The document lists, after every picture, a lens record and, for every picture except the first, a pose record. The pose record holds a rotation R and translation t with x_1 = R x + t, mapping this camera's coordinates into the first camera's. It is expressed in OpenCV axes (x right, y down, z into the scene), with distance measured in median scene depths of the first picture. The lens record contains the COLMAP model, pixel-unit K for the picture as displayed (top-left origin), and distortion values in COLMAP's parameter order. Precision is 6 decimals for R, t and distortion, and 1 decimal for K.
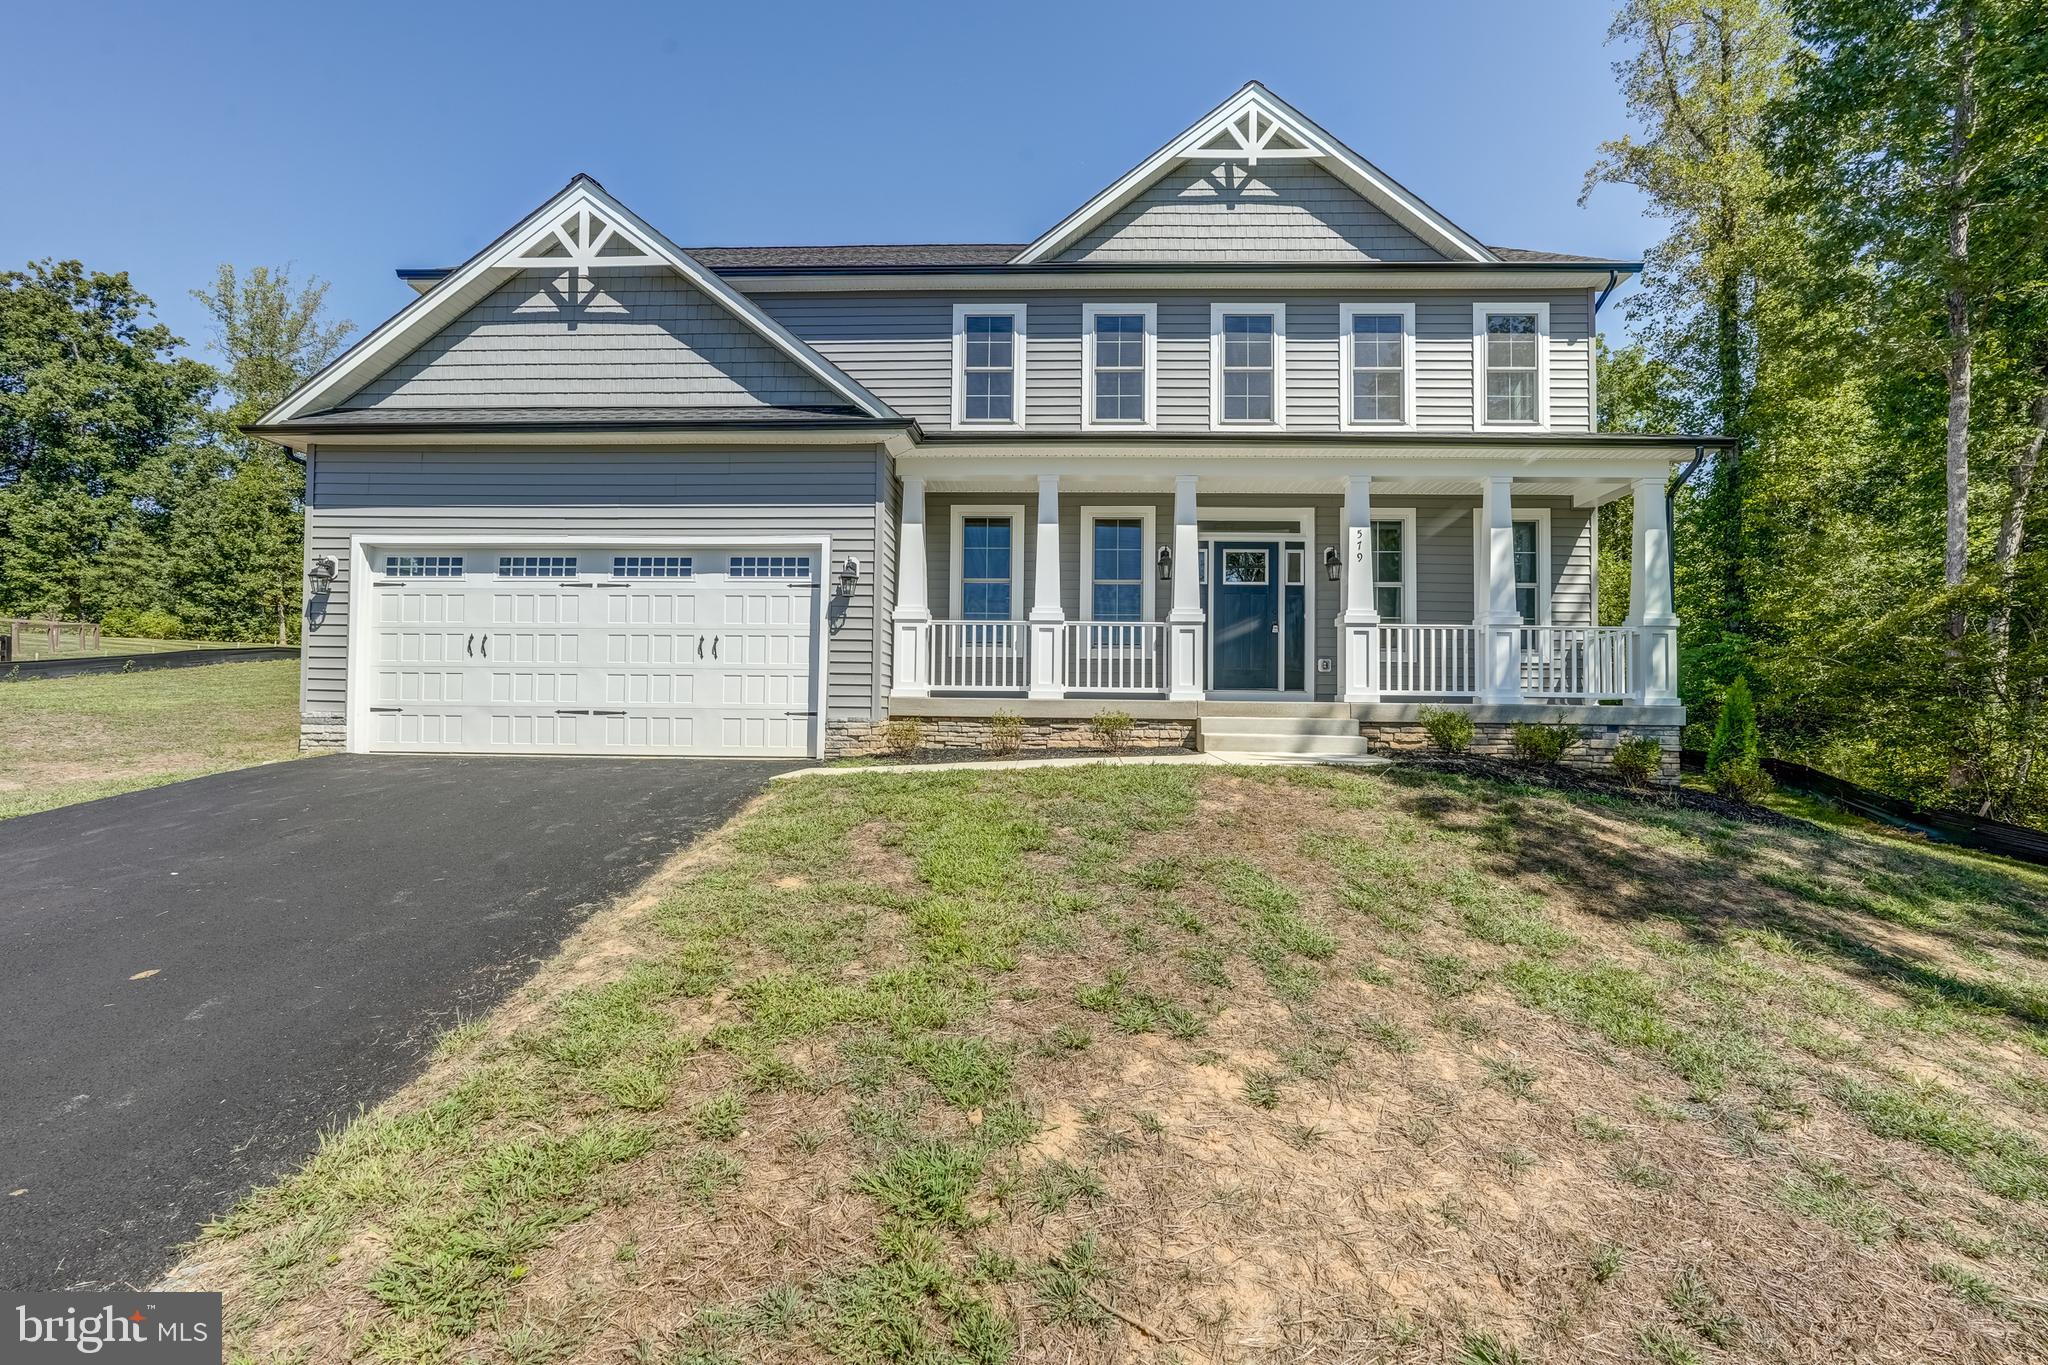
lens RADIAL K [[895.3, 0, 1033.4], [0, 895.3, 686.4], [0, 0, 1]] dist [-0.004224, 0.004301]
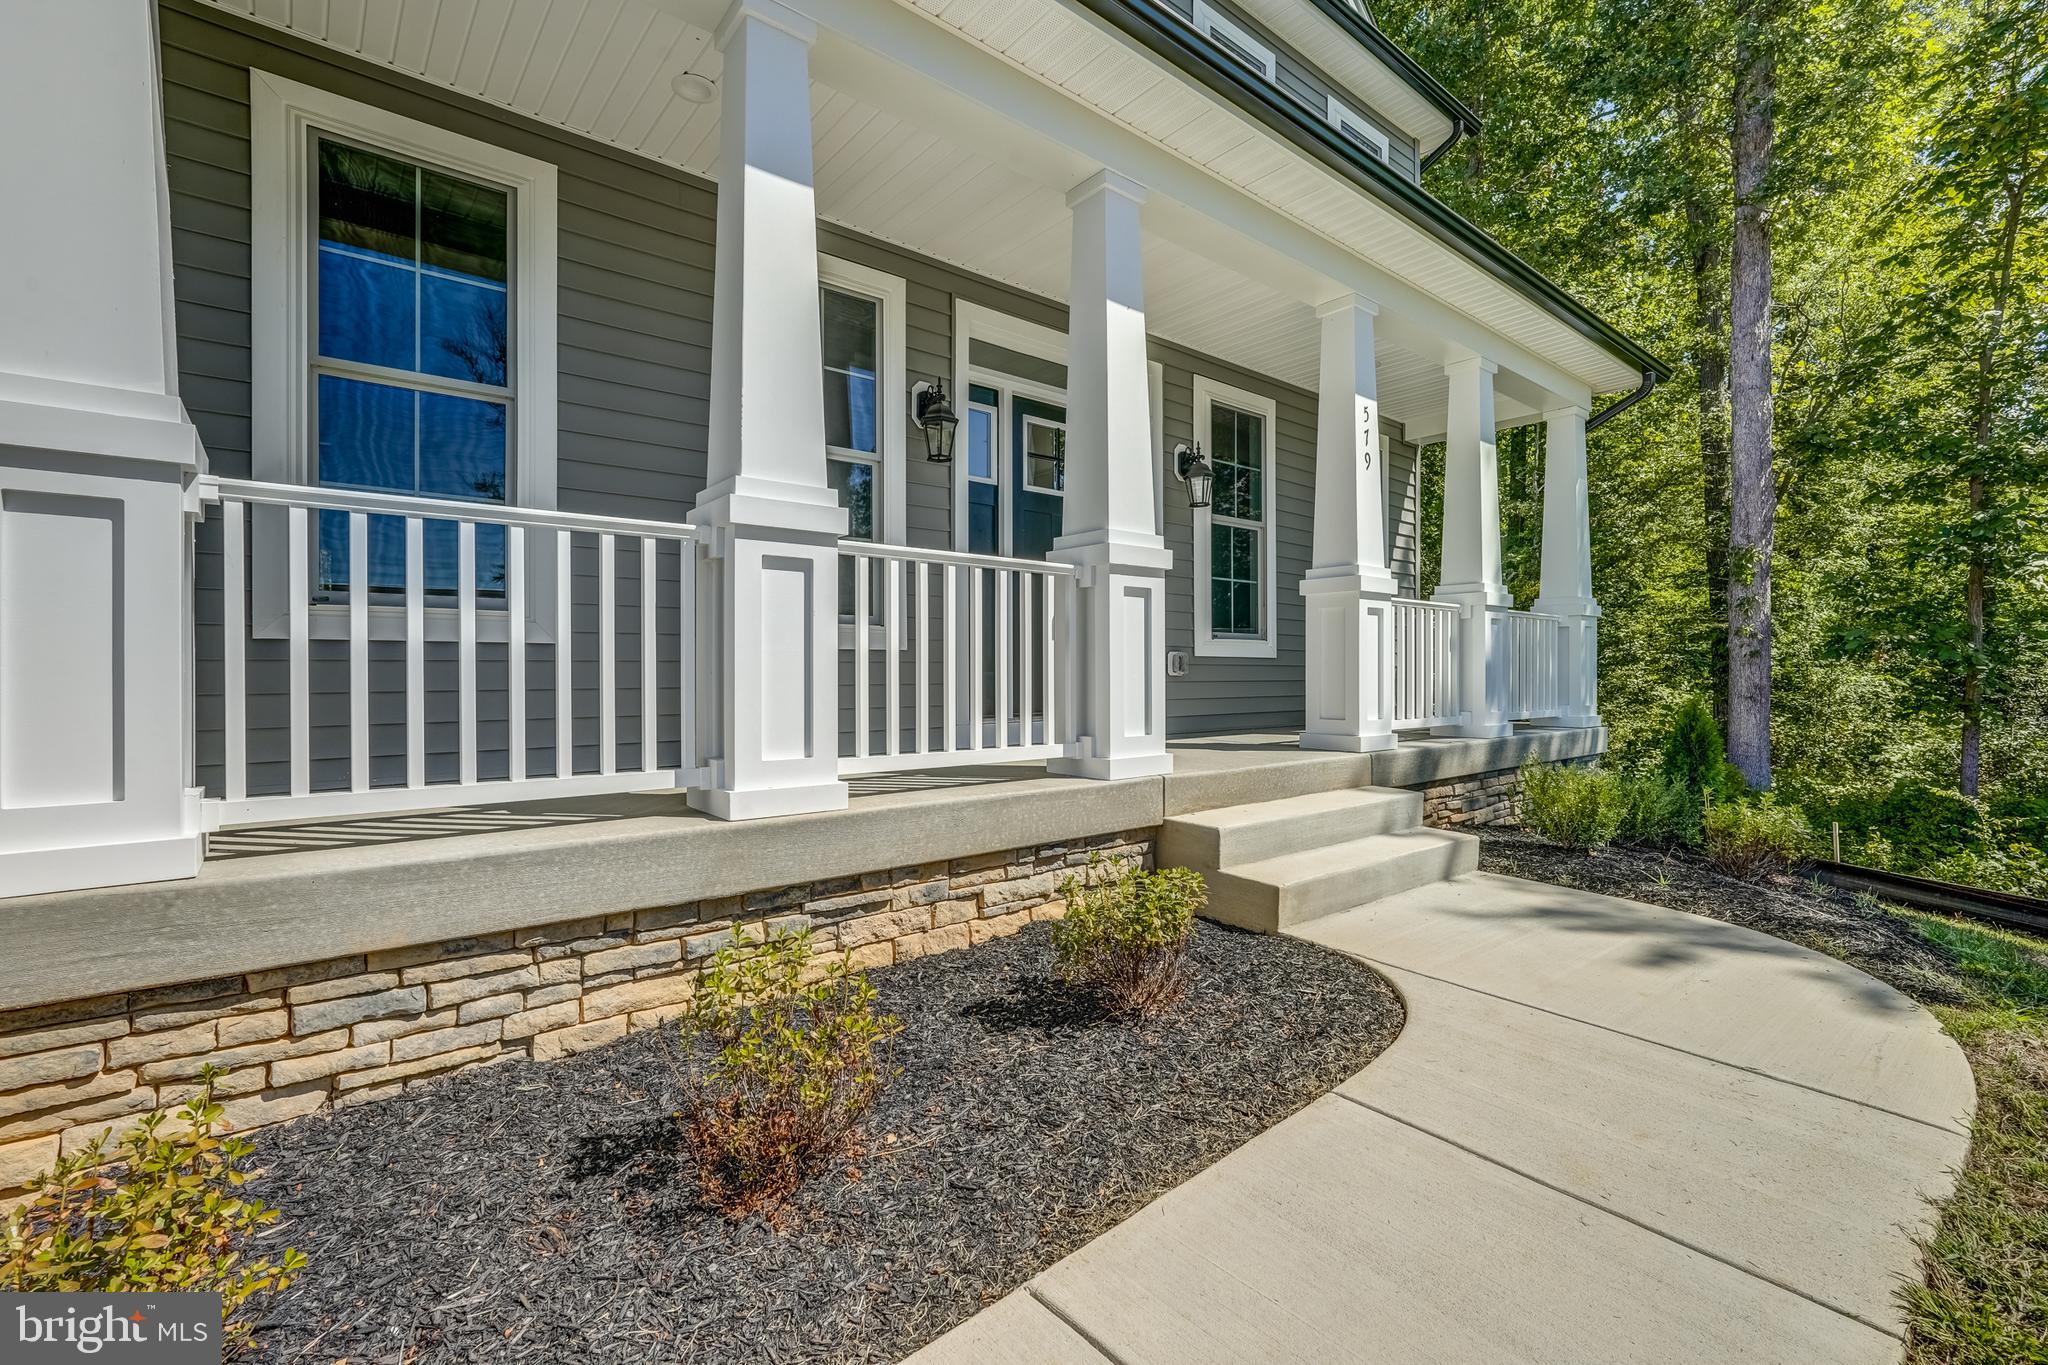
lens RADIAL K [[895.3, 0, 1016.7], [0, 895.3, 677.8], [0, 0, 1]] dist [-0.004224, 0.004301]
pose [[0.763952, -0.014768, 0.645104, -0.108512], [-0.010324, 0.999330, 0.035103, -0.038051], [-0.645191, -0.033477, 0.763288, 0.740456]]
